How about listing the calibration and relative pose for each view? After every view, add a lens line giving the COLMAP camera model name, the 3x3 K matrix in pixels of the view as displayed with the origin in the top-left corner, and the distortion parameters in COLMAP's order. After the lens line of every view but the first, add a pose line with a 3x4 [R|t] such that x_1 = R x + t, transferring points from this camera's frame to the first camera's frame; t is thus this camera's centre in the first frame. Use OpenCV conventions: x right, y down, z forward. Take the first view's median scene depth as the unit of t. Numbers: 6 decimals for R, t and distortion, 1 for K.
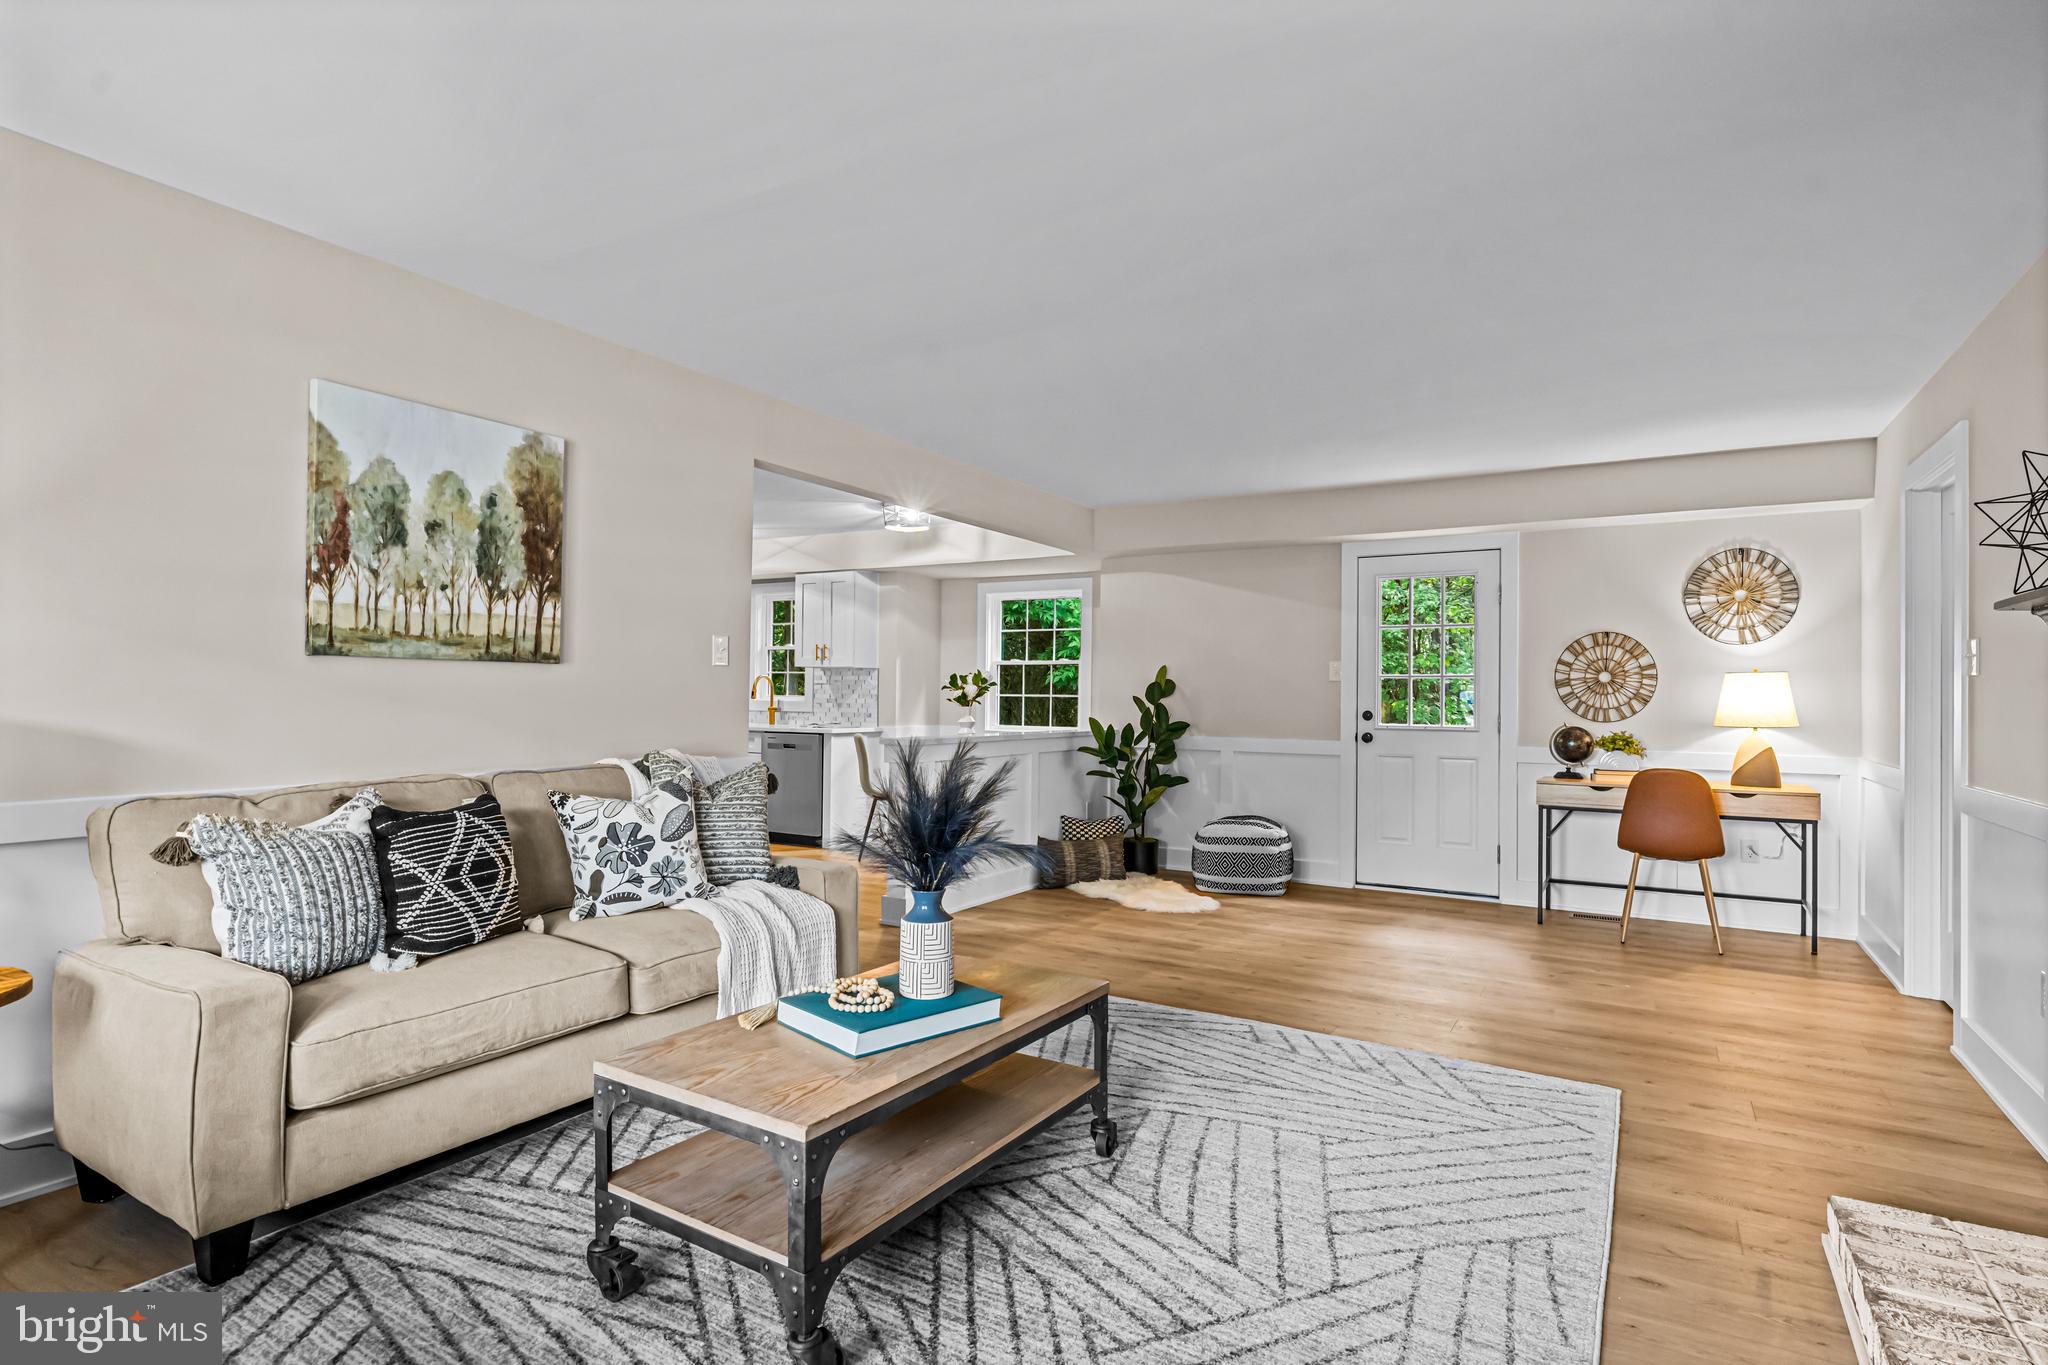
lens RADIAL K [[1043.6, 0, 1031.2], [0, 1043.6, 689.1], [0, 0, 1]] dist [0.004231, 0.000450]
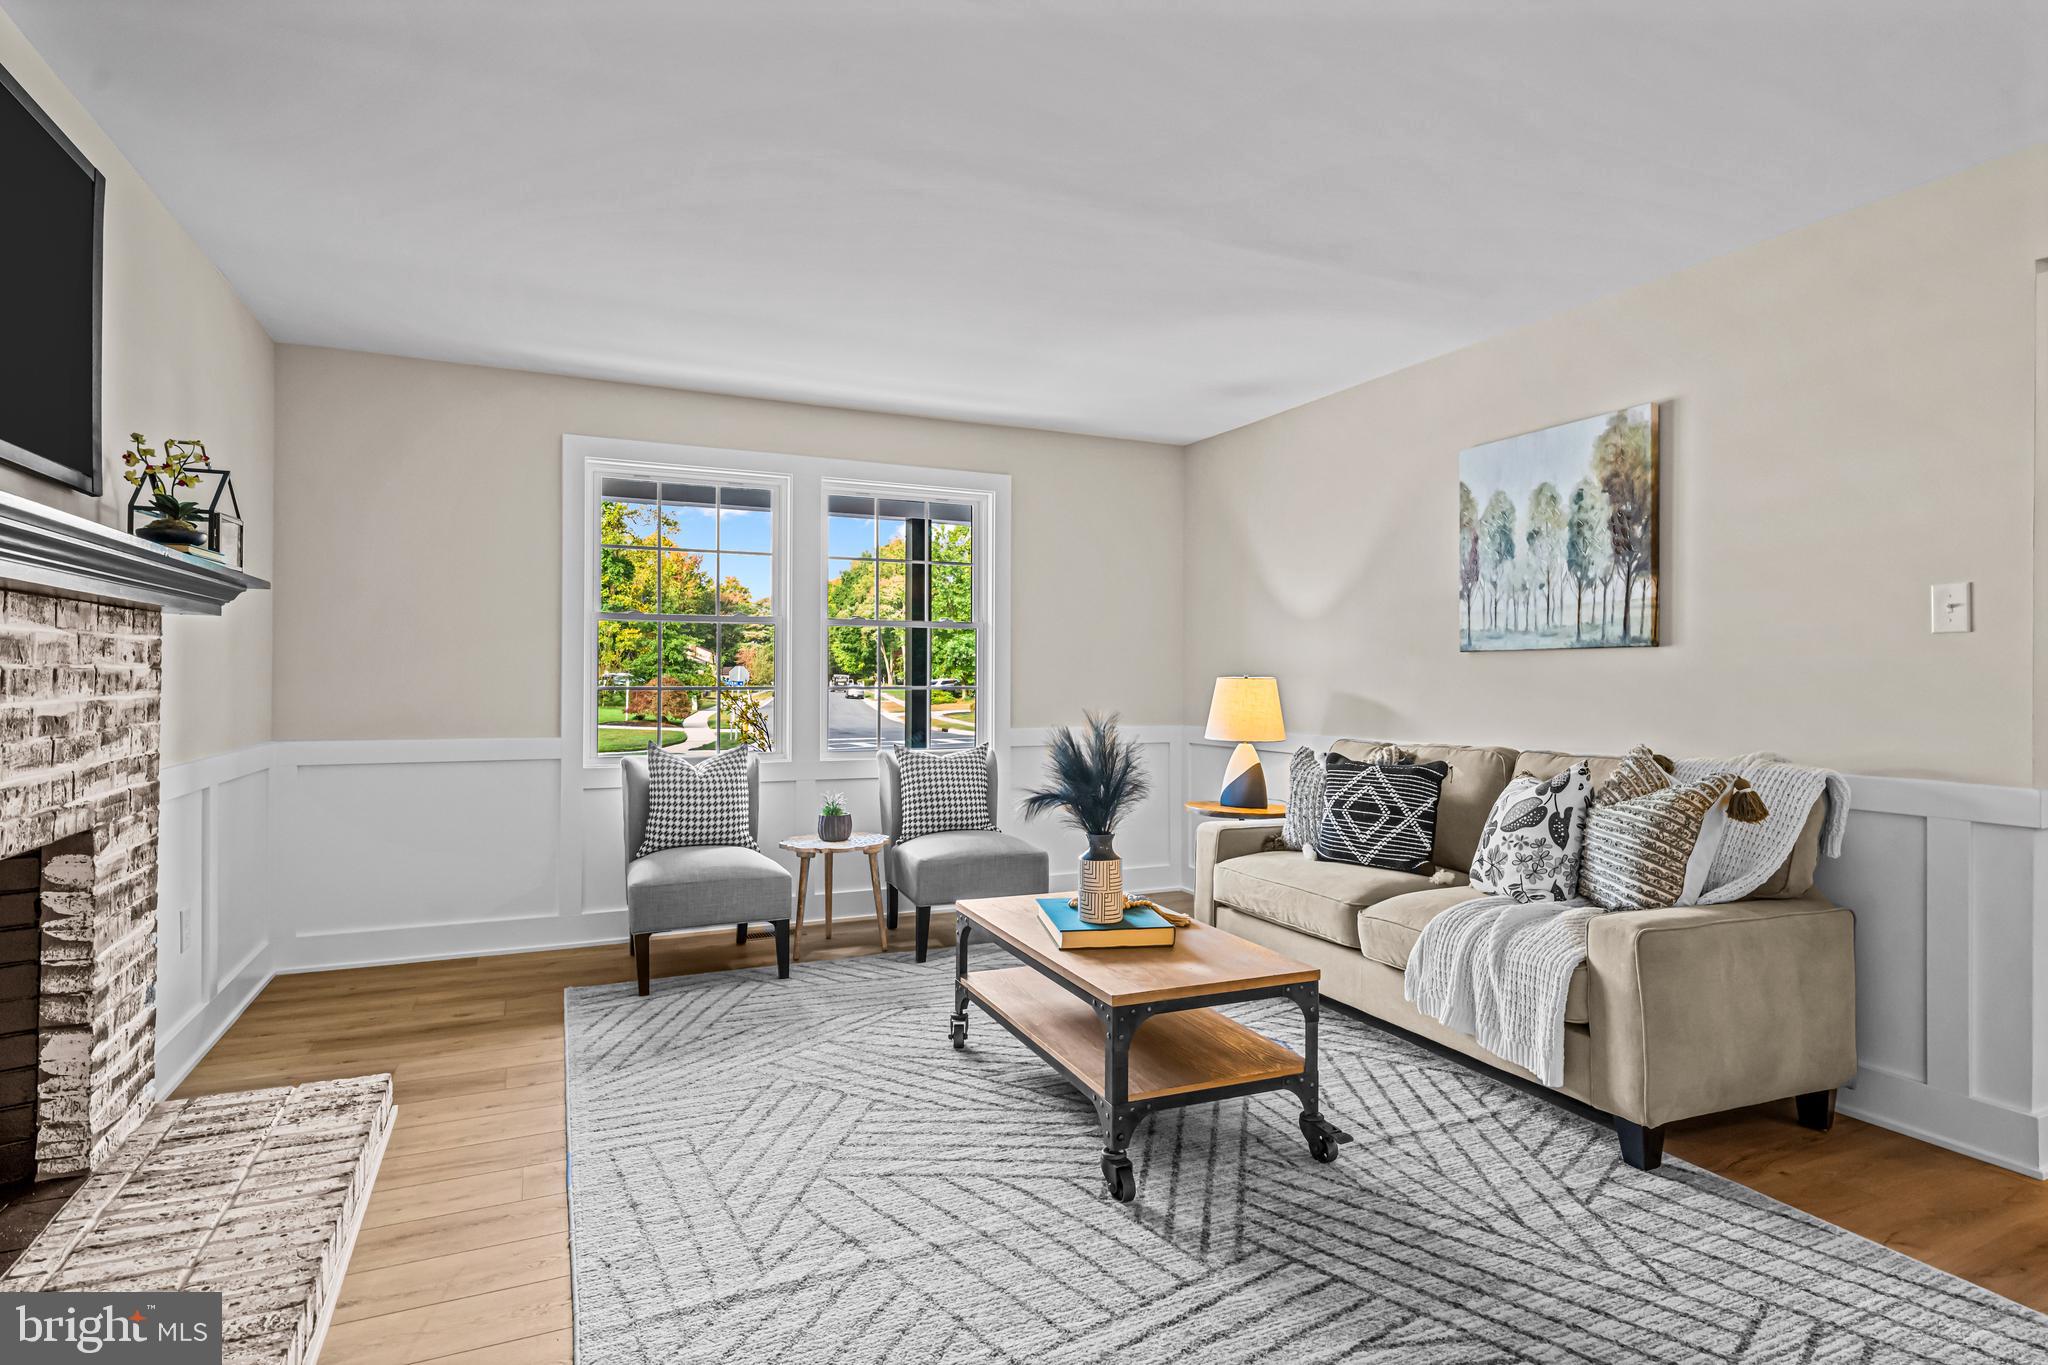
lens RADIAL K [[1053.8, 0, 1024.0], [0, 1053.8, 682.5], [0, 0, 1]] dist [0.003030, -0.000850]
pose [[-0.574223, -0.010552, -0.818631, 0.649273], [-0.005039, 0.999944, -0.009355, 0.019454], [0.818683, -0.001246, -0.574244, 1.111919]]
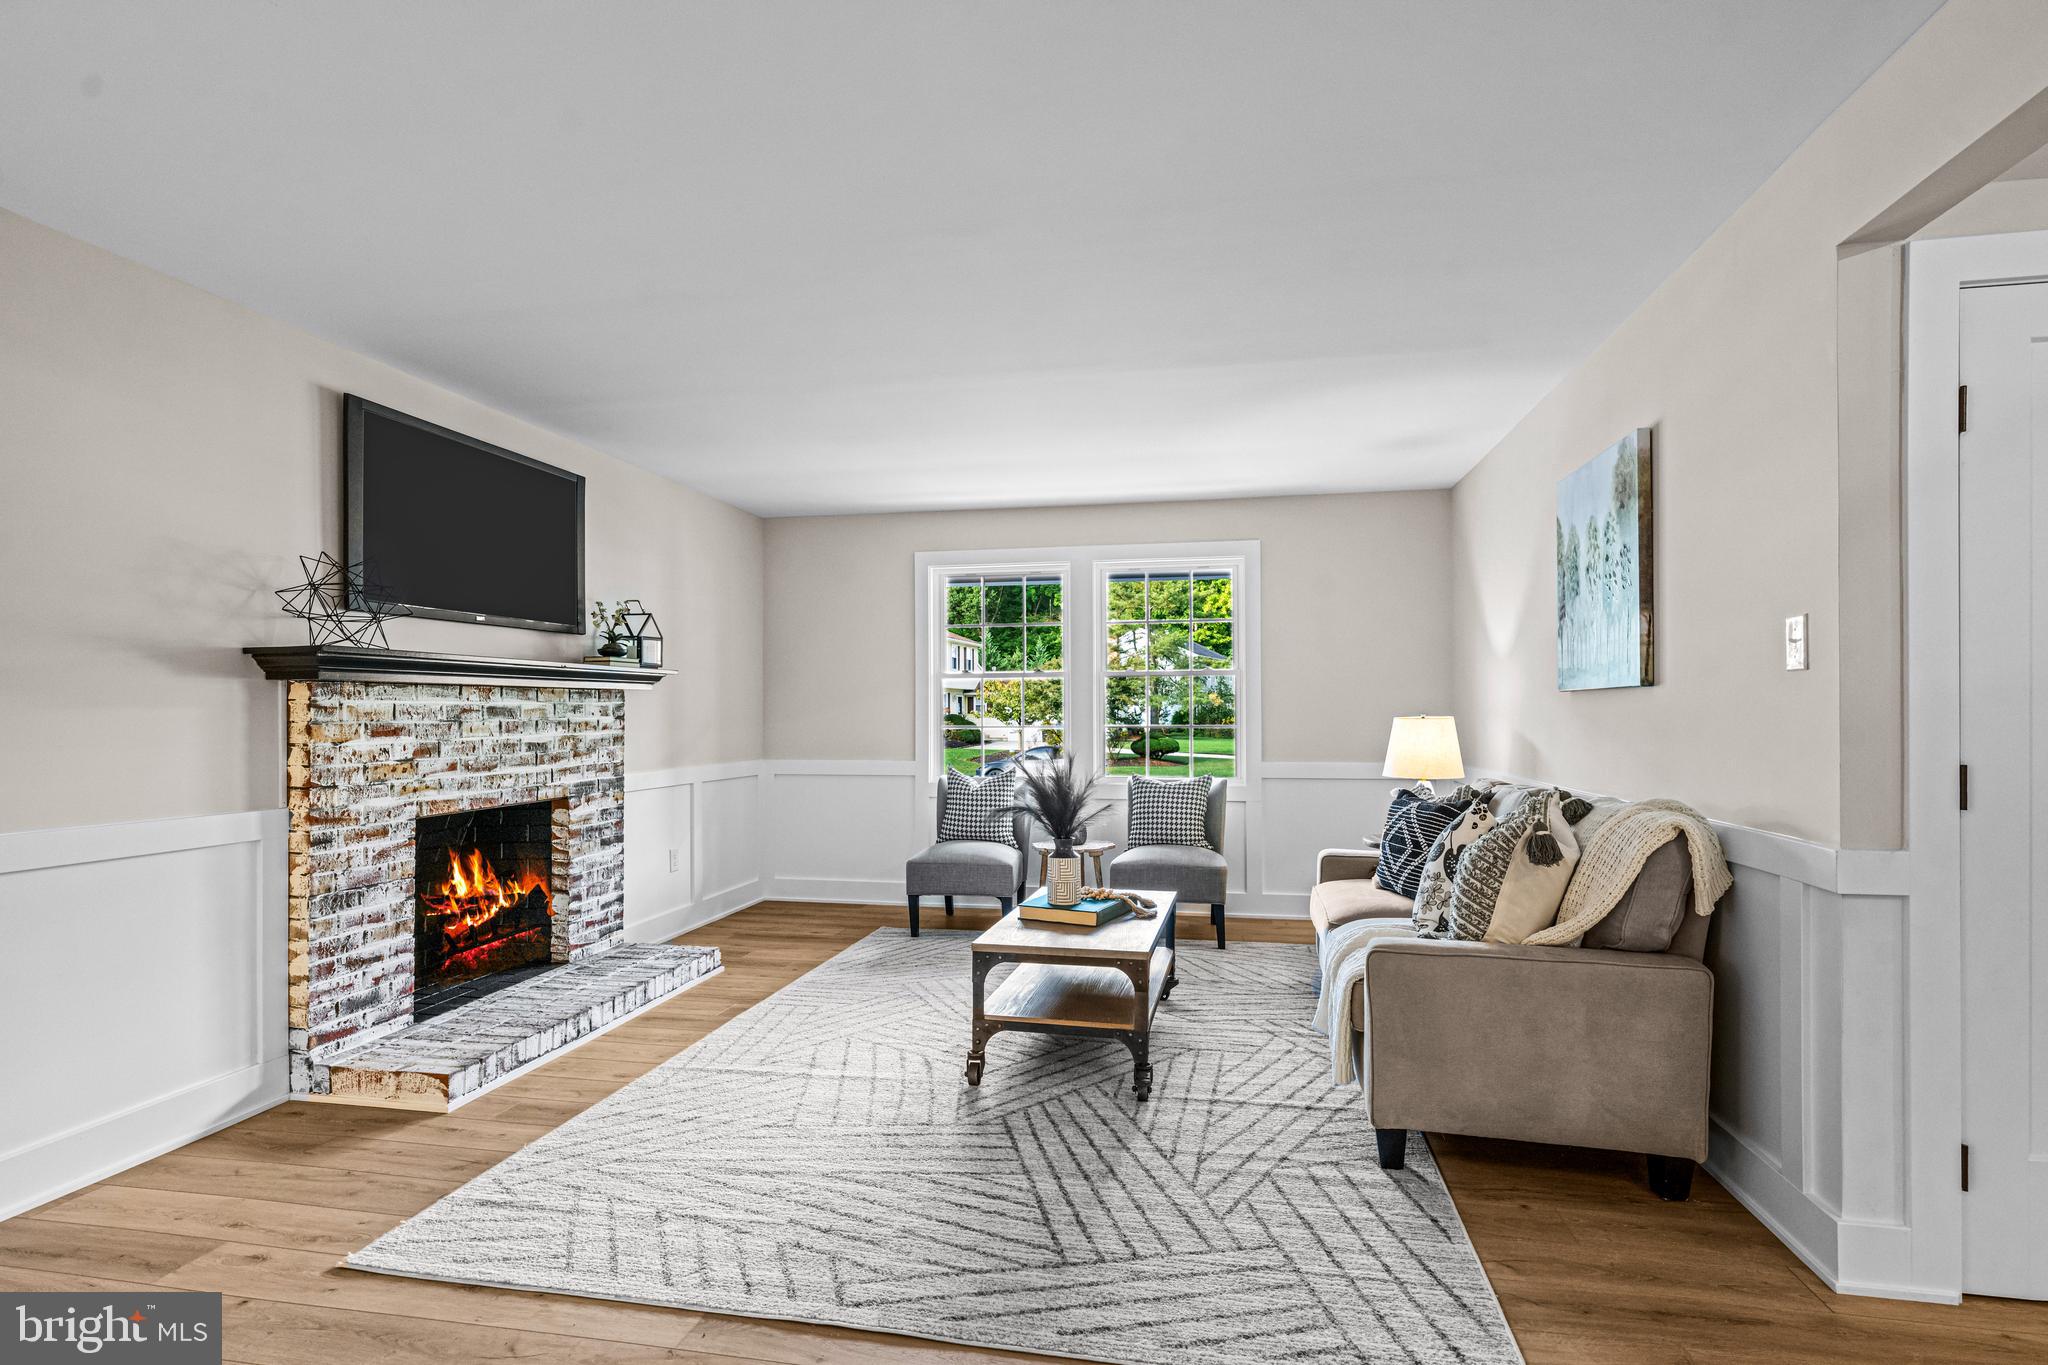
lens RADIAL K [[1008.5, 0, 1024.5], [0, 1008.5, 719.8], [0, 0, 1]] dist [0.003599, 0.000089]
pose [[-0.944395, -0.005415, -0.328767, 0.322095], [-0.004612, 0.999984, -0.003222, 0.009093], [0.328780, -0.001526, -0.944405, 1.674371]]
